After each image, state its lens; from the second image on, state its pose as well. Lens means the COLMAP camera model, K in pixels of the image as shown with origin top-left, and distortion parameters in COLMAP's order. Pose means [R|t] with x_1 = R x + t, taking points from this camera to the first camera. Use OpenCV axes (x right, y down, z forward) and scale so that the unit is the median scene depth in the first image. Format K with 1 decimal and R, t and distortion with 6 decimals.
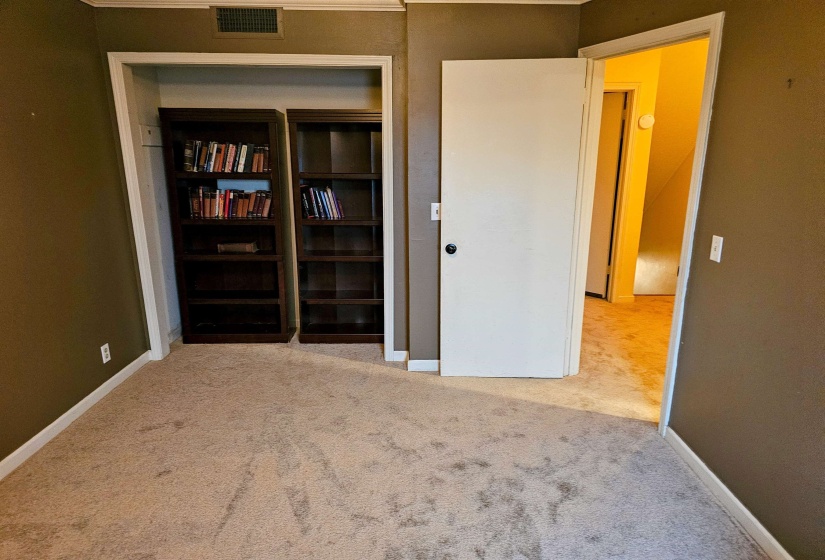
lens RADIAL K [[503.2, 0, 408.5], [0, 503.2, 278.0], [0, 0, 1]] dist [0.027937, -0.021345]
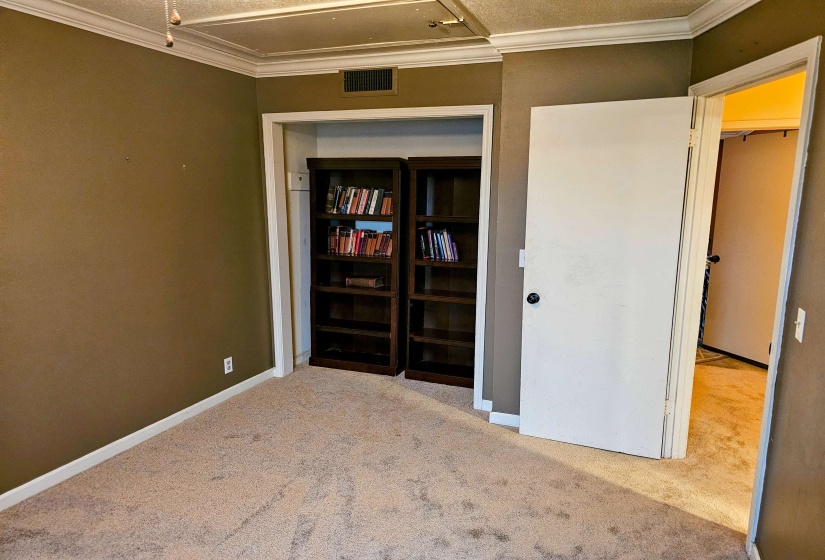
lens RADIAL K [[503.2, 0, 445.3], [0, 503.2, 278.1], [0, 0, 1]] dist [0.027937, -0.021345]
pose [[0.941318, 0.063870, -0.331423, 0.237578], [-0.090163, 0.993832, -0.064557, -0.019917], [0.325256, 0.090651, 0.941271, 0.048278]]
